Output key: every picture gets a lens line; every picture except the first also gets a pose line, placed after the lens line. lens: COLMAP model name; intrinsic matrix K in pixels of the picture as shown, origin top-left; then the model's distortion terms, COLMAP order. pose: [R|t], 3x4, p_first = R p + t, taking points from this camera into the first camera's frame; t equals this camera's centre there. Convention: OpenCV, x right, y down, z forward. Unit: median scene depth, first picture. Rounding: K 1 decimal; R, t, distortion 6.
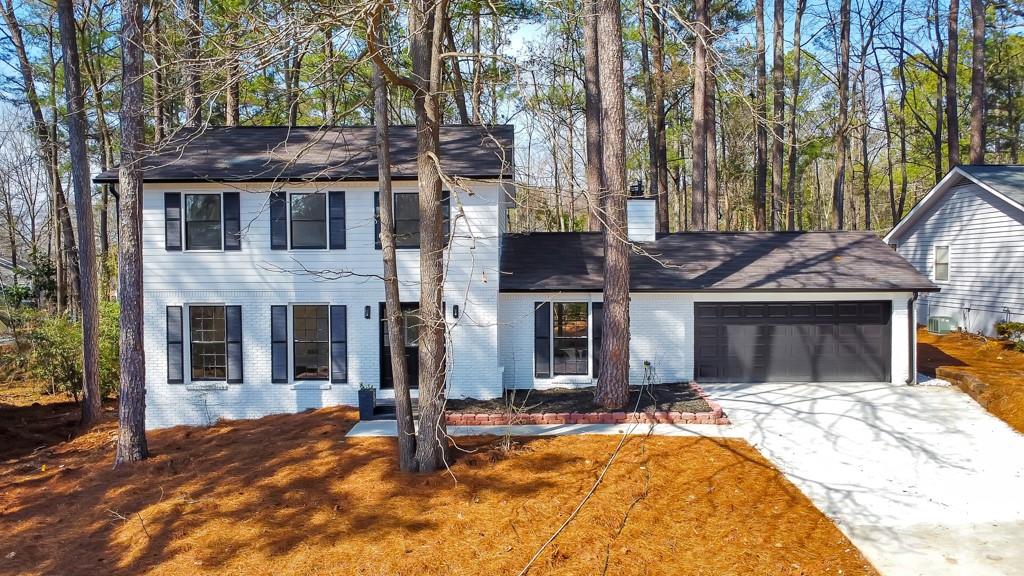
lens RADIAL K [[766.5, 0, 513.0], [0, 766.5, 287.6], [0, 0, 1]] dist [0.009390, -0.006326]
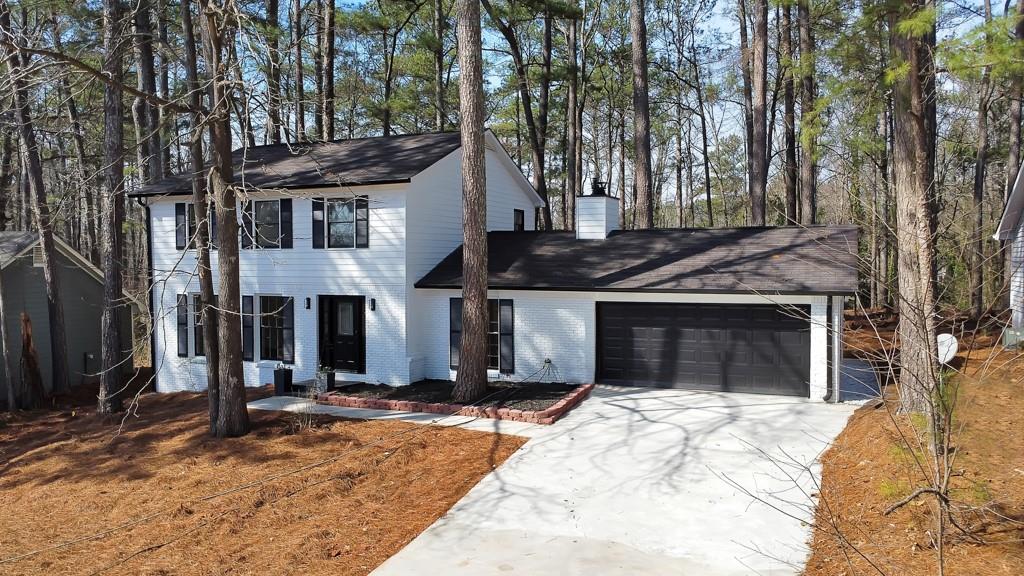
lens RADIAL K [[766.5, 0, 514.2], [0, 766.5, 288.5], [0, 0, 1]] dist [0.009390, -0.006326]
pose [[0.922843, 0.017549, -0.384775, 0.534872], [-0.015862, 0.999846, 0.007559, -0.003654], [0.384849, -0.000873, 0.922979, 0.060713]]
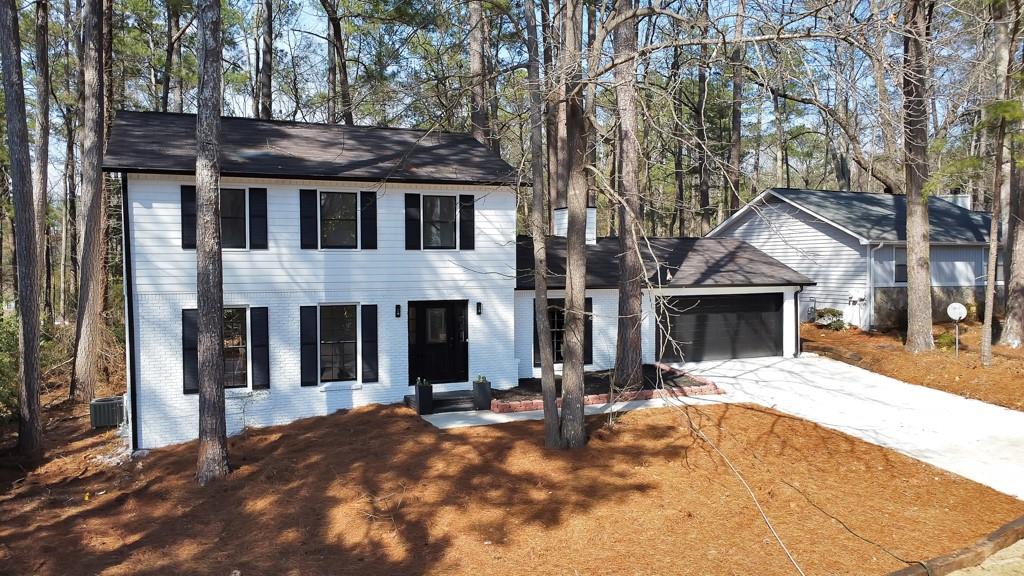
lens RADIAL K [[766.5, 0, 509.1], [0, 766.5, 288.0], [0, 0, 1]] dist [0.009390, -0.006326]
pose [[0.913838, -0.011143, 0.405927, -0.468279], [0.011432, 0.999933, 0.001711, 0.001415], [-0.405919, 0.003077, 0.913904, 0.006794]]
